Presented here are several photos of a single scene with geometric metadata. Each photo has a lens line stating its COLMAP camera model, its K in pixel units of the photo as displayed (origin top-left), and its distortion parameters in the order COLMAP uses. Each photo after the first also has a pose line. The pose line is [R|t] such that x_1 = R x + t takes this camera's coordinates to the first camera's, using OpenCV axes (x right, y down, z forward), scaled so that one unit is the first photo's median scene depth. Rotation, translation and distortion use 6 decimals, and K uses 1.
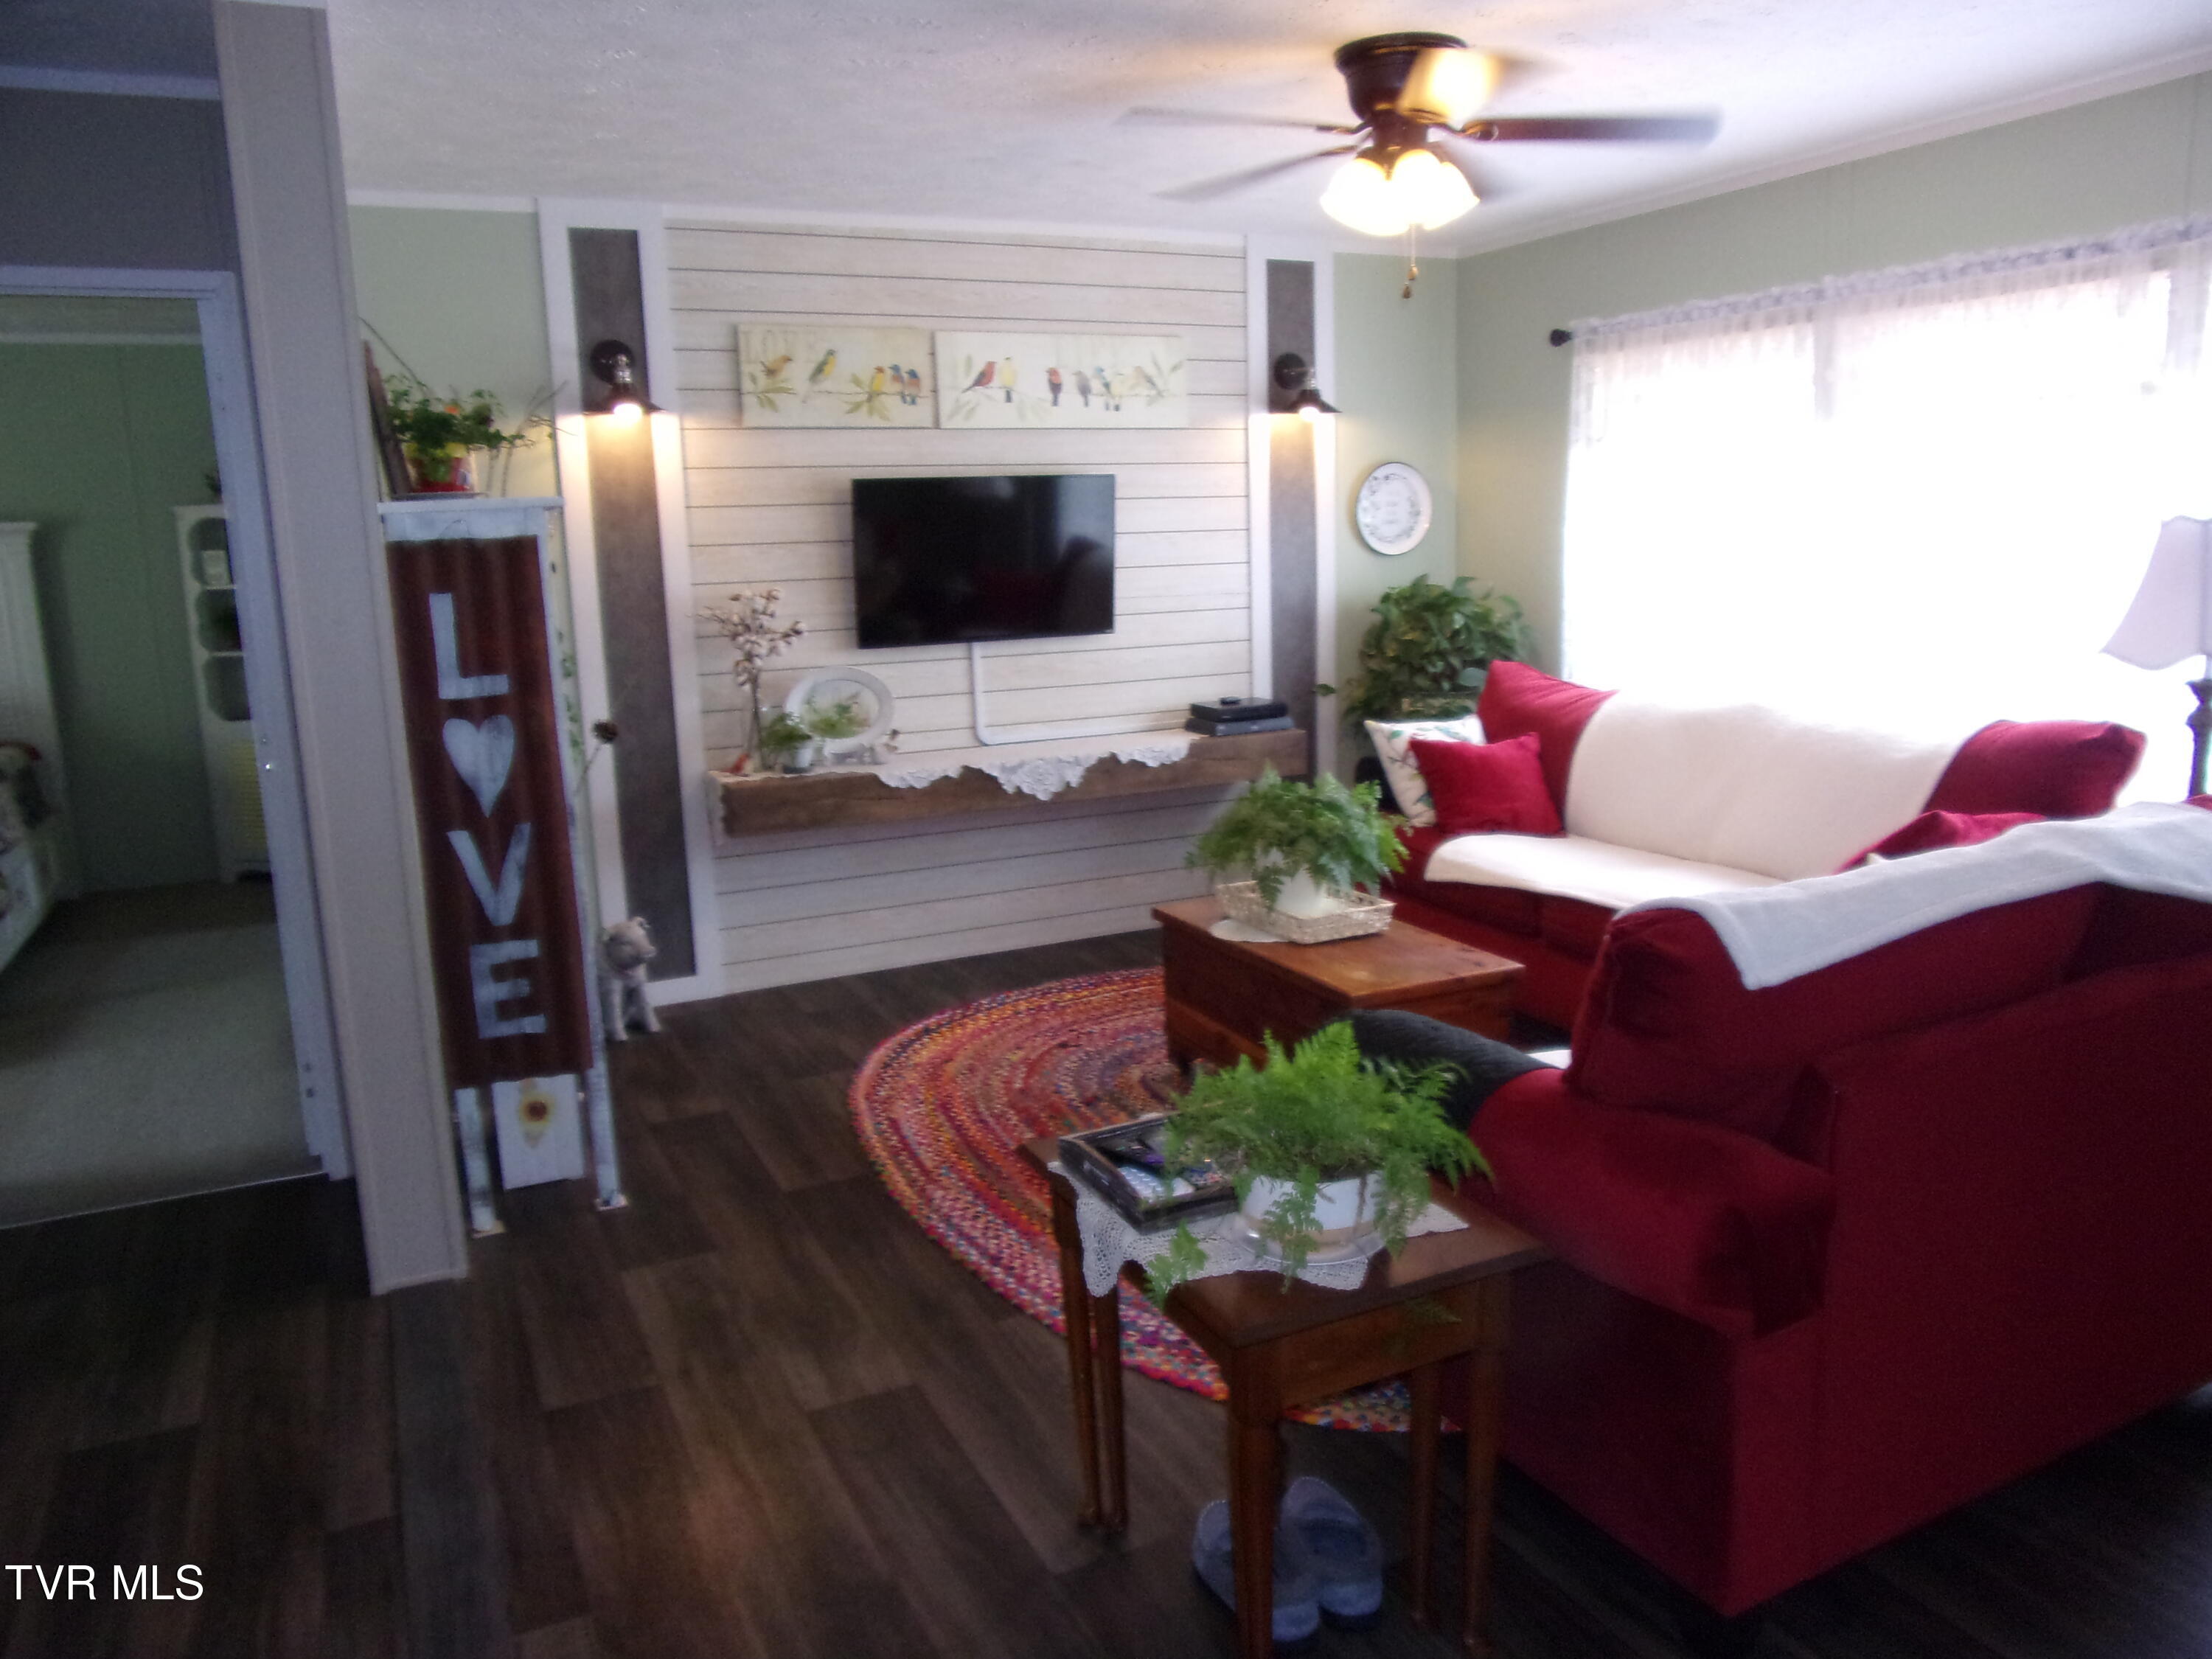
lens RADIAL K [[1588.8, 0, 1096.8], [0, 1588.8, 834.6], [0, 0, 1]] dist [-0.039301, 0.002626]
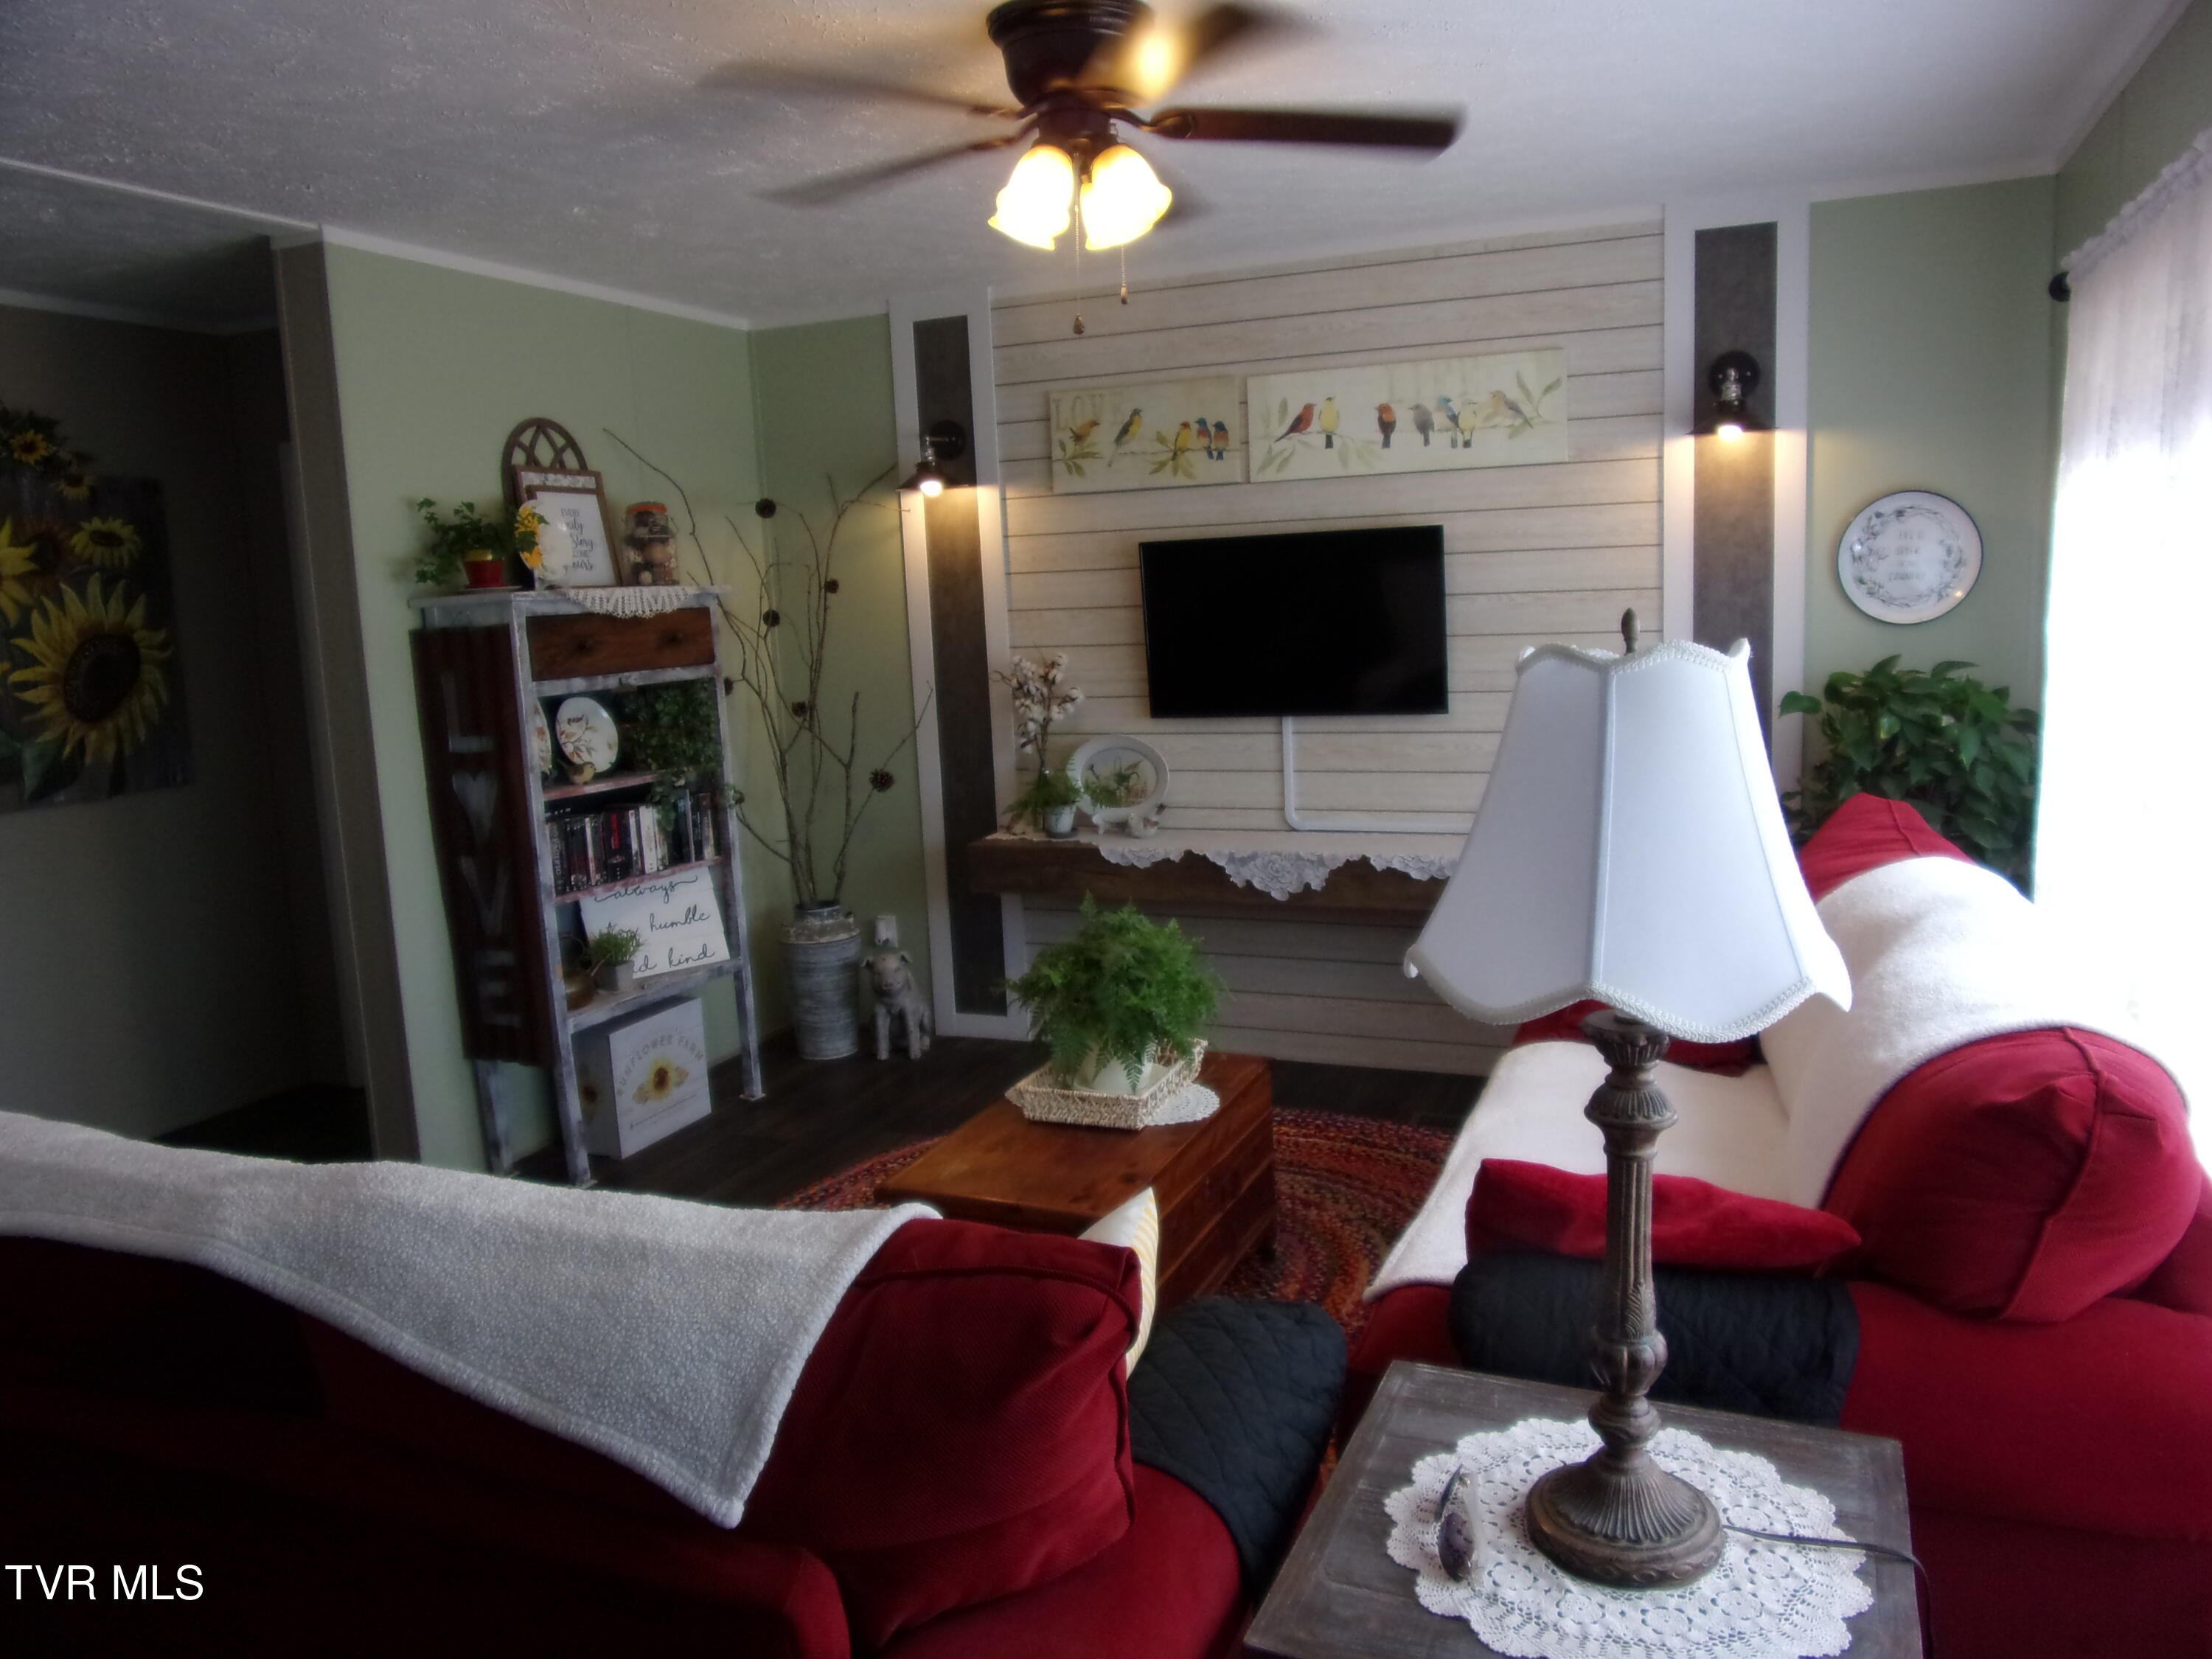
lens RADIAL K [[1588.8, 0, 1096.8], [0, 1588.8, 834.6], [0, 0, 1]] dist [-0.039301, 0.002626]
pose [[0.664193, 0.117622, -0.738250, 0.552239], [-0.117551, 0.991692, 0.052243, -0.092694], [0.738261, 0.052083, 0.672501, 0.331015]]
